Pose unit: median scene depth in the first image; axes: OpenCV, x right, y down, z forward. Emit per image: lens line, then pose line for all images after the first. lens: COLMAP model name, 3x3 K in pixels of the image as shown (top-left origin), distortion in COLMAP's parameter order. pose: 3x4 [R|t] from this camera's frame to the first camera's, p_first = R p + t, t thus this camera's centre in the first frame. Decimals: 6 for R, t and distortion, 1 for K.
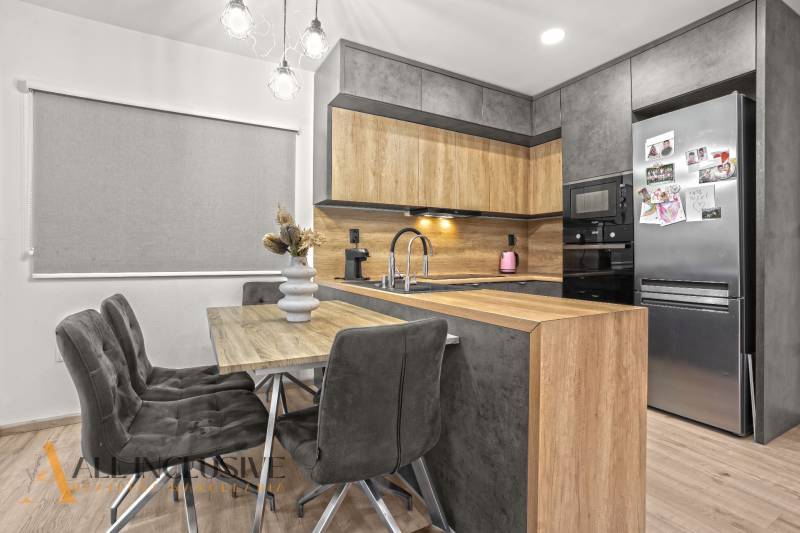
lens RADIAL K [[369.0, 0, 459.1], [0, 369.0, 249.3], [0, 0, 1]] dist [-0.034373, 0.005650]
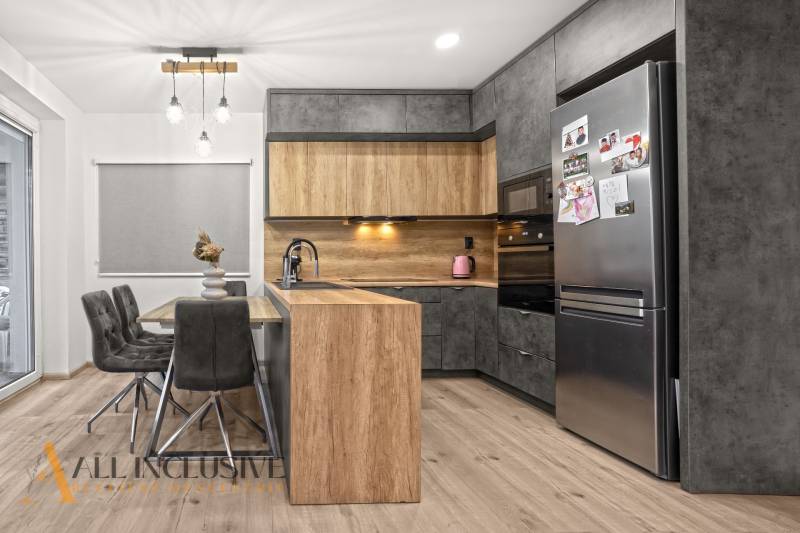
lens RADIAL K [[522.2, 0, 384.7], [0, 522.2, 248.4], [0, 0, 1]] dist [-0.007804, -0.001113]
pose [[0.873336, -0.018636, -0.486761, 0.772720], [0.015720, 0.999826, -0.010075, -0.002078], [0.486864, 0.001147, 0.873477, -0.327141]]
